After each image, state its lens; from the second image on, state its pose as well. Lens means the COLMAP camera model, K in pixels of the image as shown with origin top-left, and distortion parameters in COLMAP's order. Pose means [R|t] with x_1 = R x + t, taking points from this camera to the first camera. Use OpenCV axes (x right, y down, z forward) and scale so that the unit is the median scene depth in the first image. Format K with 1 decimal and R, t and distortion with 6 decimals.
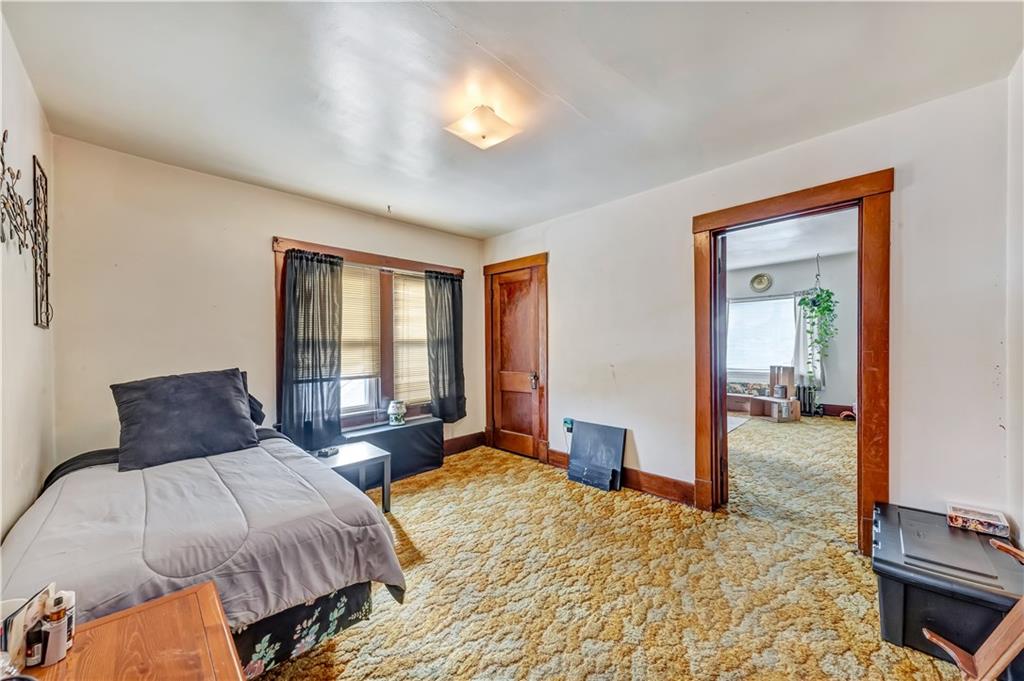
lens RADIAL K [[369.6, 0, 512.4], [0, 369.6, 353.6], [0, 0, 1]] dist [0.000860, 0.000014]
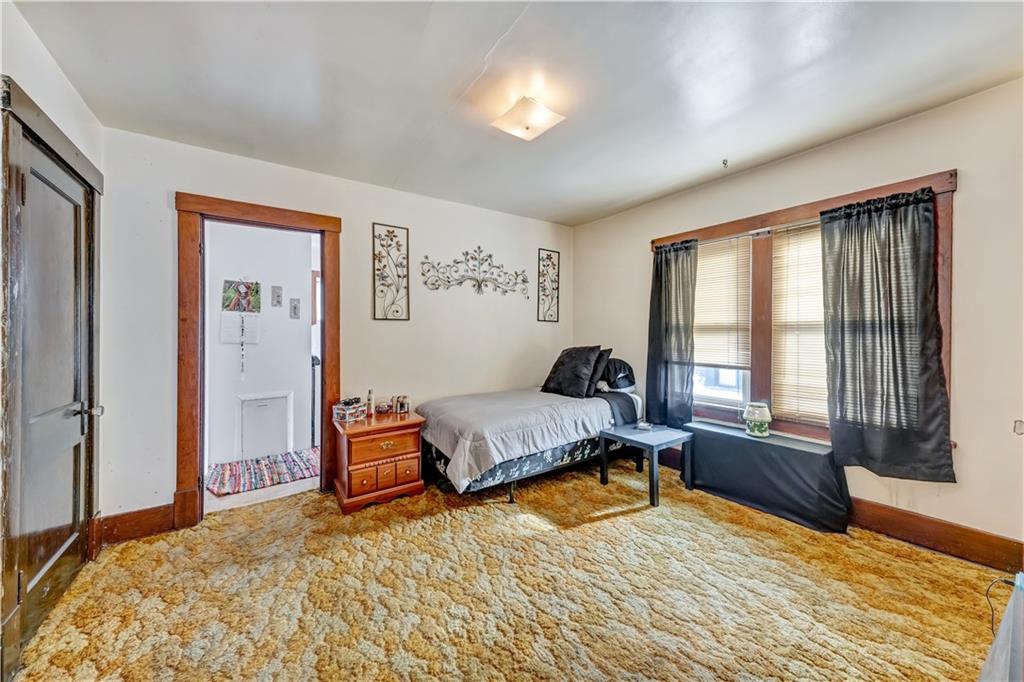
lens RADIAL K [[364.8, 0, 510.8], [0, 364.8, 335.1], [0, 0, 1]] dist [0.000792, 0.000032]
pose [[-0.179929, 0.019670, -0.983483, 0.519631], [-0.020767, 0.999501, 0.023790, -0.020009], [0.983460, 0.024705, -0.179431, 0.645235]]
